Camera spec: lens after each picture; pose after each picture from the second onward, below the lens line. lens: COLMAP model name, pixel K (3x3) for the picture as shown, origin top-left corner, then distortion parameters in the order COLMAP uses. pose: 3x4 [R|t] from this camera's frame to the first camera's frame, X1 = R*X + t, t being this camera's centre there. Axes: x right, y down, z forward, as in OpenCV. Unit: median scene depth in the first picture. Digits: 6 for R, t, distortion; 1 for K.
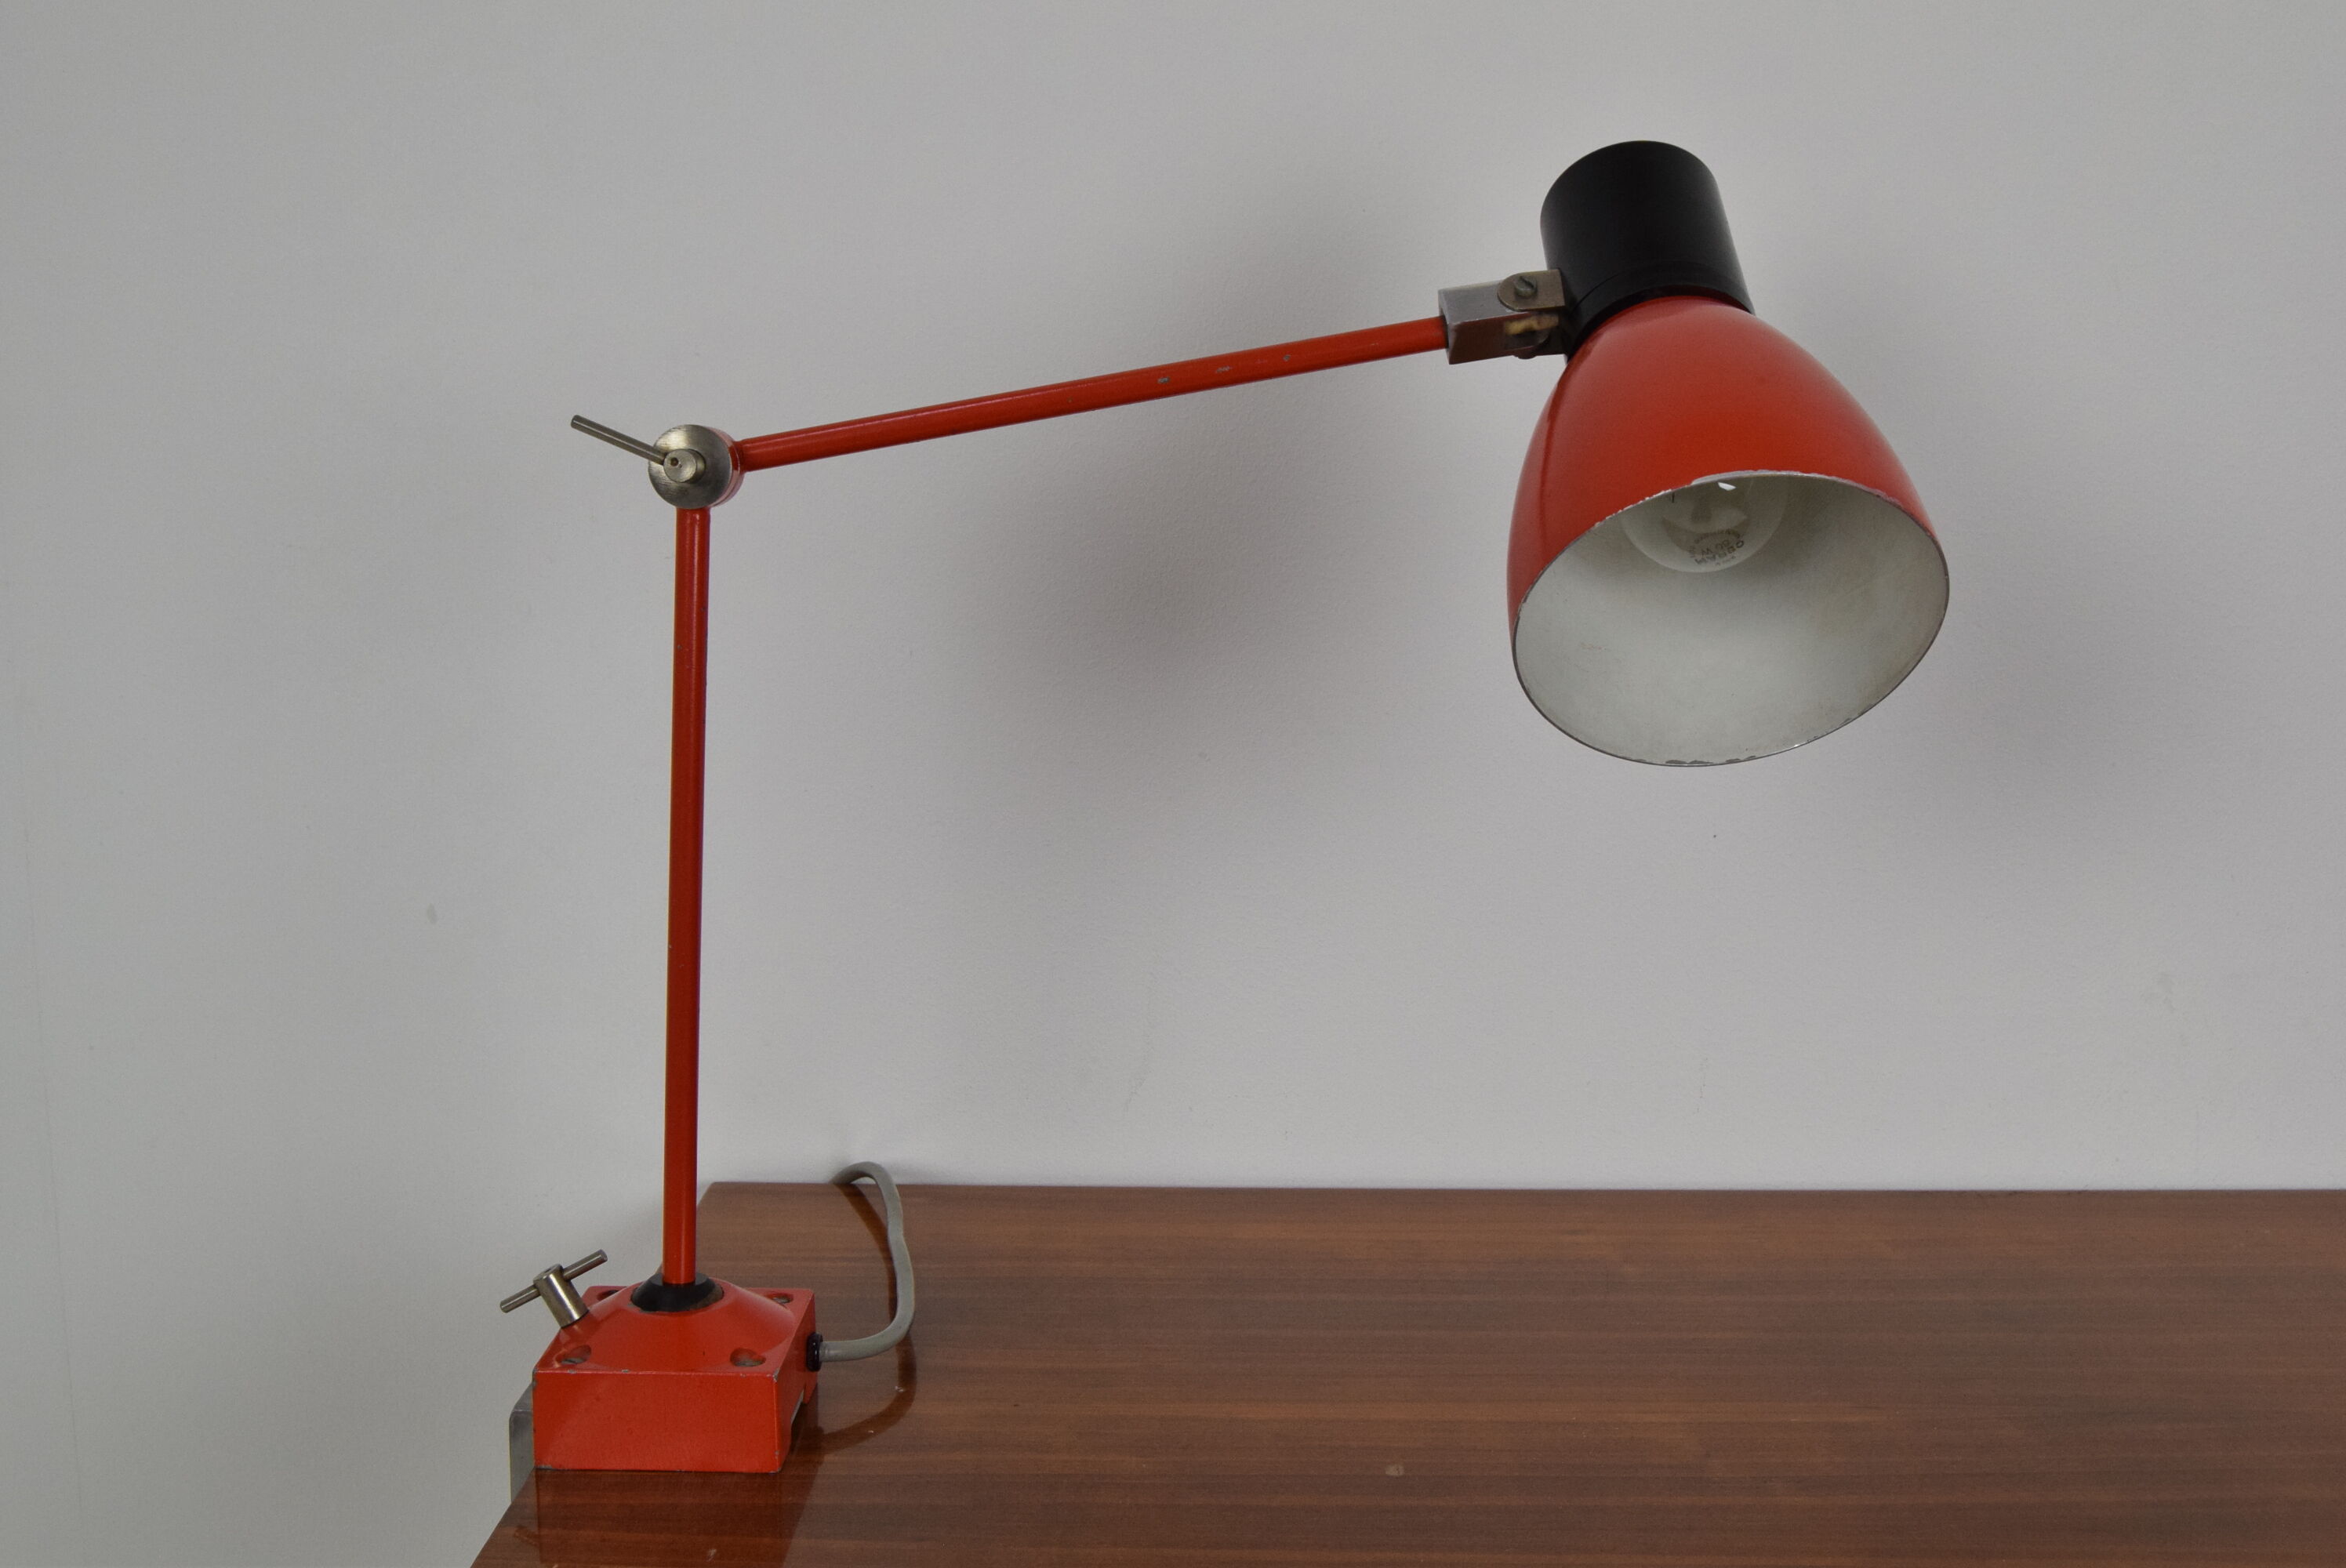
lens RADIAL K [[2722.4, 0, 1185.5], [0, 2722.4, 785.1], [0, 0, 1]] dist [-0.037992, 0.000000]
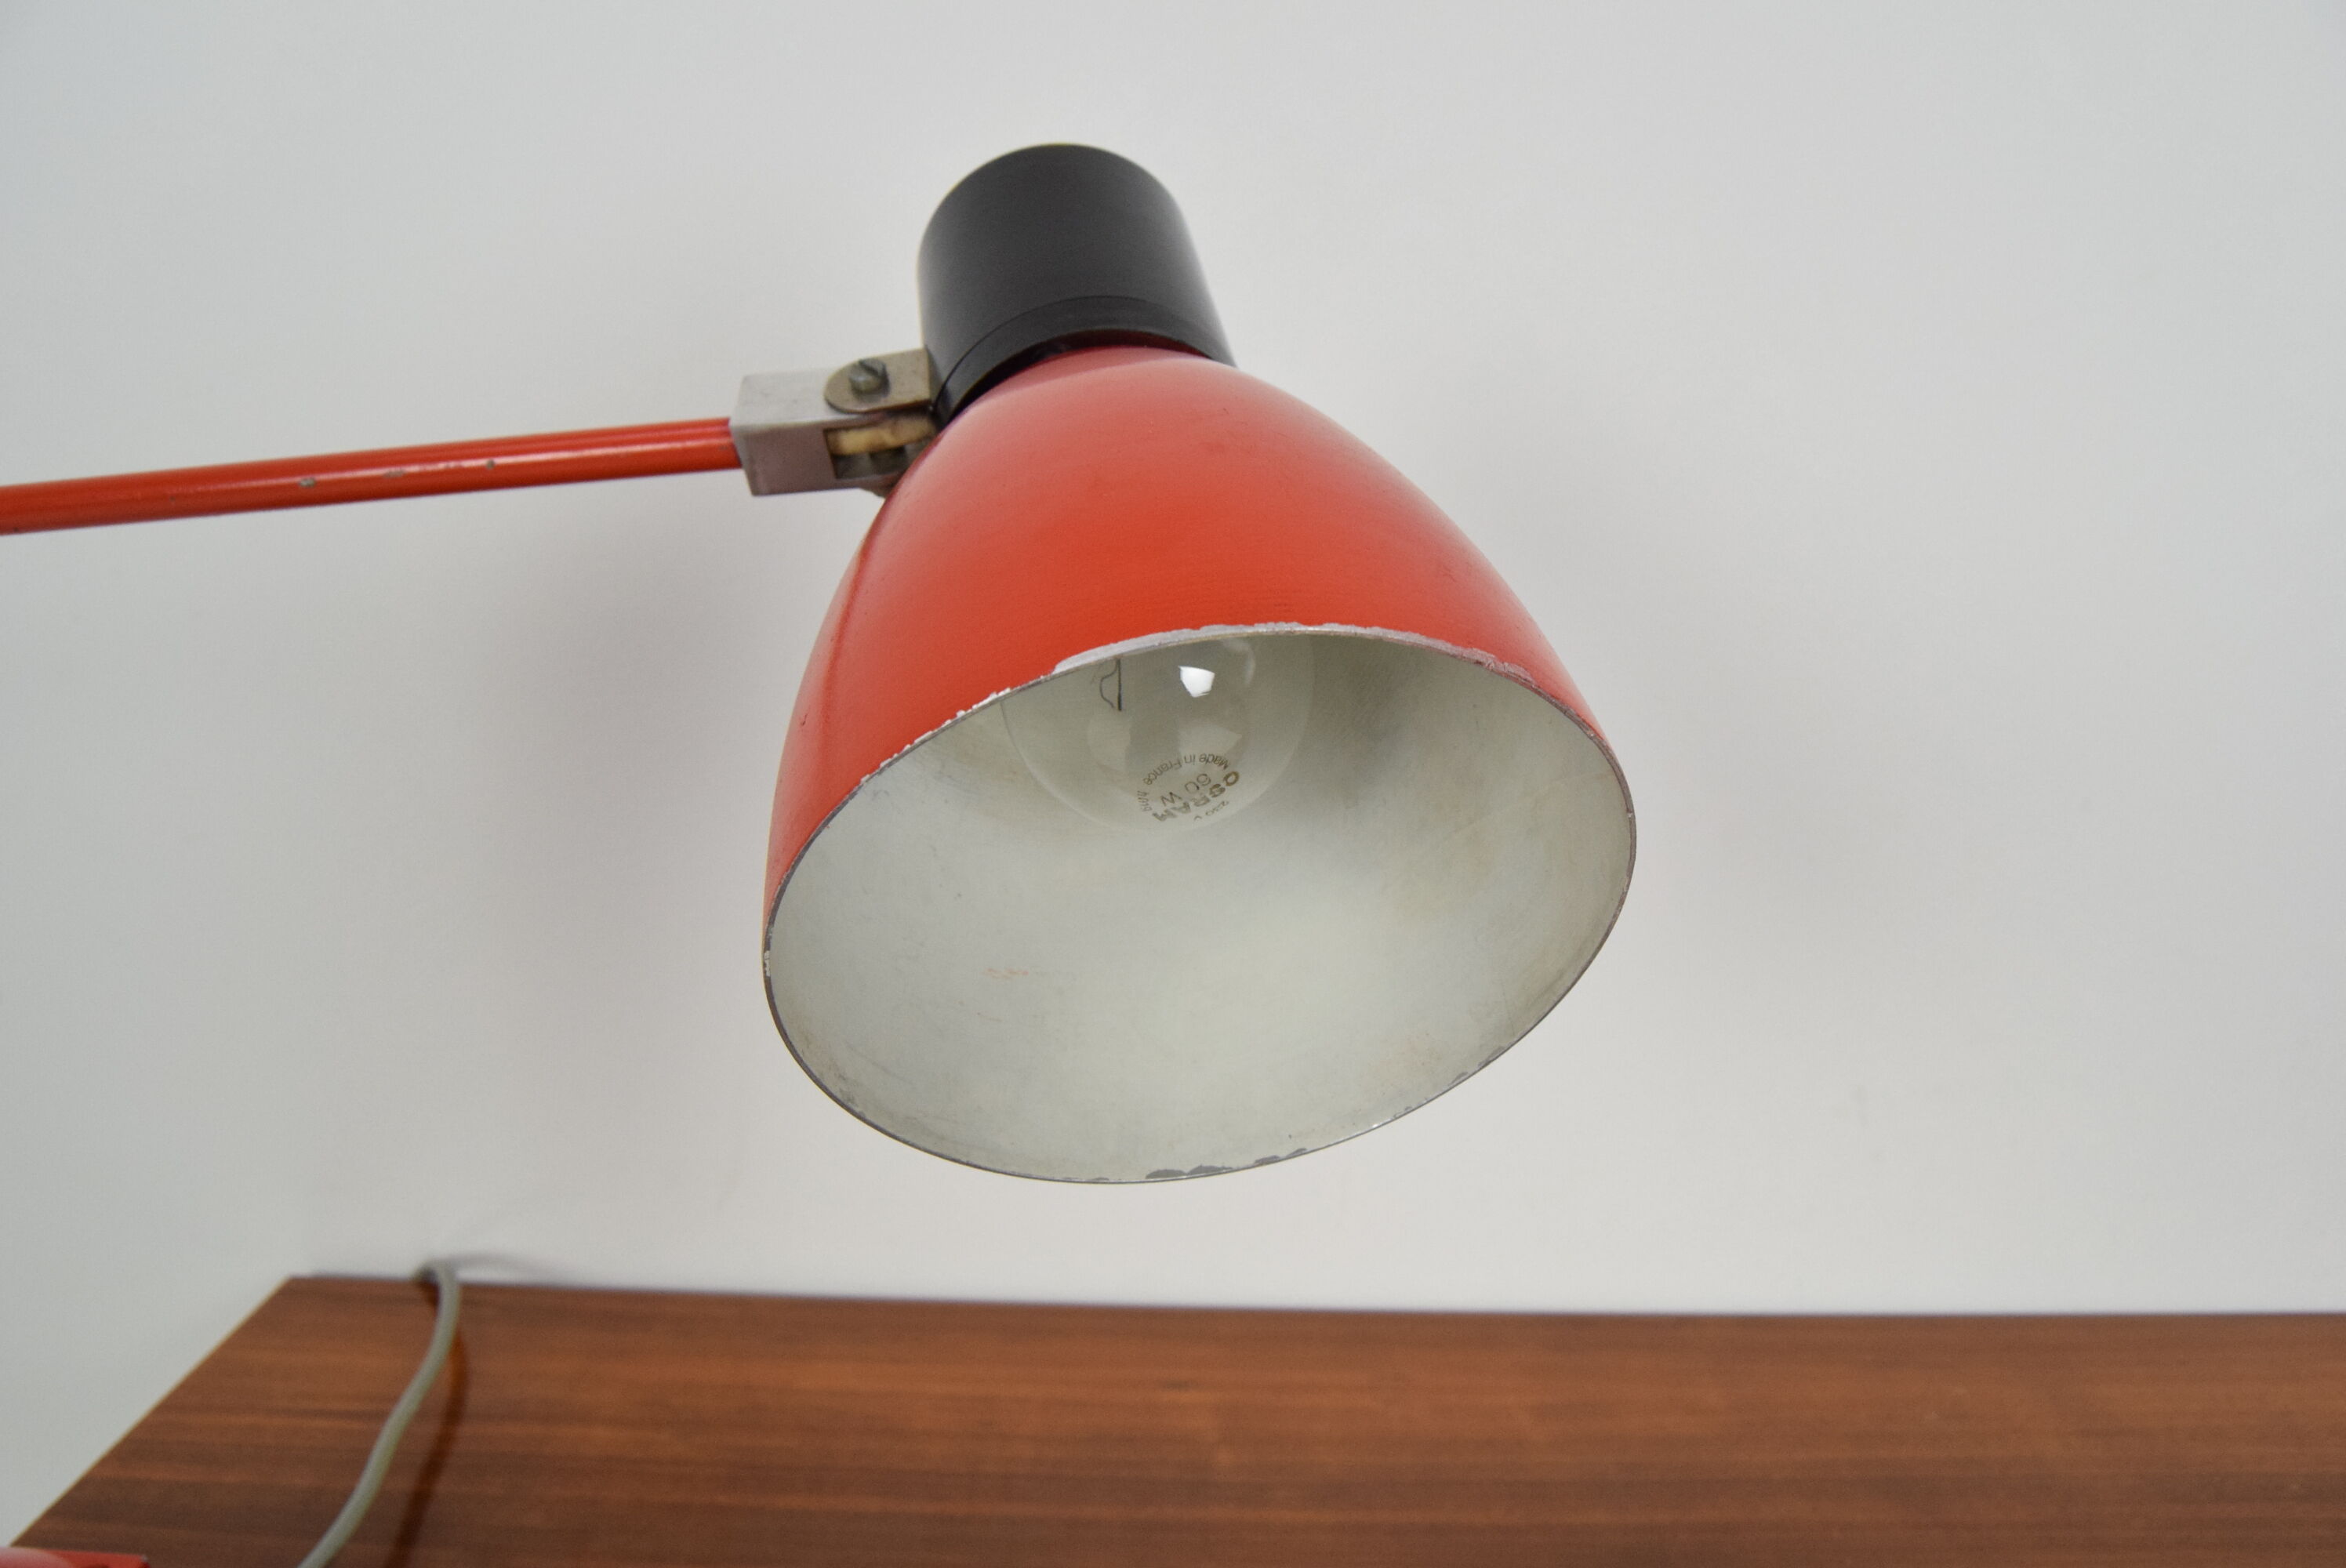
lens RADIAL K [[1794.4, 0, 1157.3], [0, 1794.4, 795.2], [0, 0, 1]] dist [-0.089565, 0.015678]
pose [[0.999828, 0.006016, -0.017526, 0.181026], [-0.004853, 0.997833, 0.065626, -0.080925], [0.017883, -0.065529, 0.997690, 0.542571]]
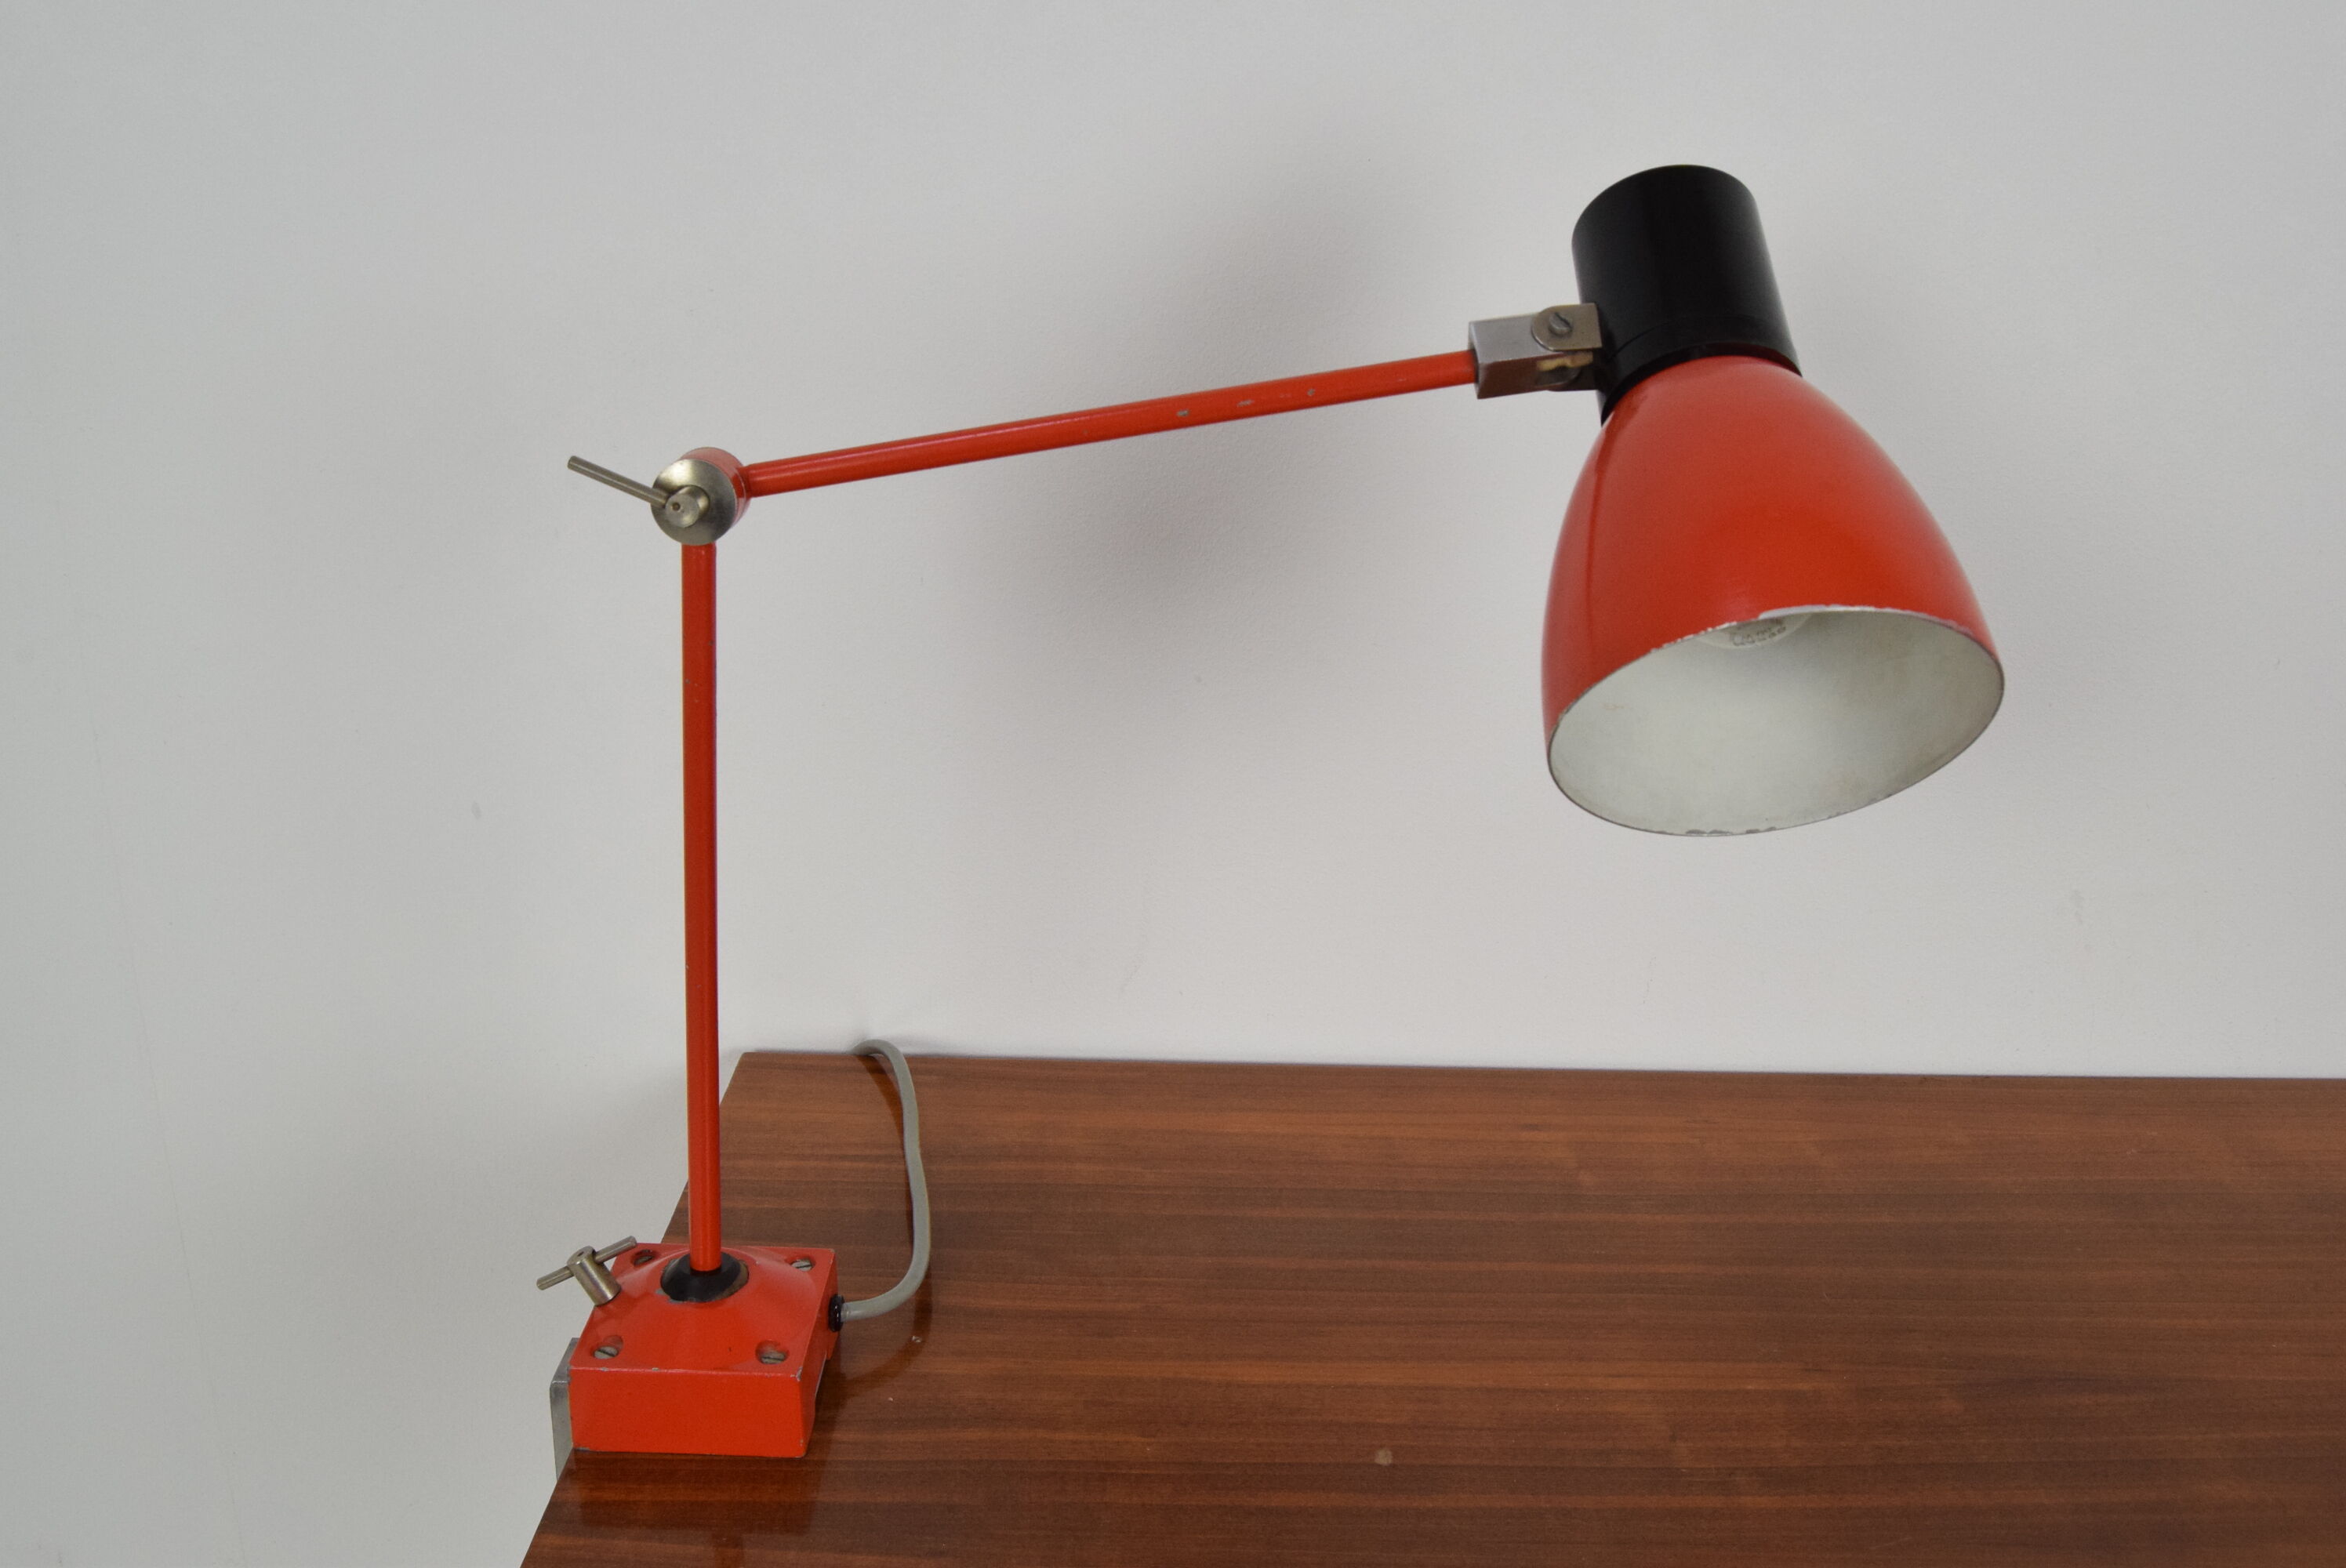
lens RADIAL K [[2138.6, 0, 1166.5], [0, 2138.6, 787.3], [0, 0, 1]] dist [-0.069123, 0.000000]
pose [[0.999816, 0.011843, 0.015098, -0.023436], [-0.014372, 0.983515, 0.180256, -0.152865], [-0.012714, -0.180440, 0.983504, 0.227458]]
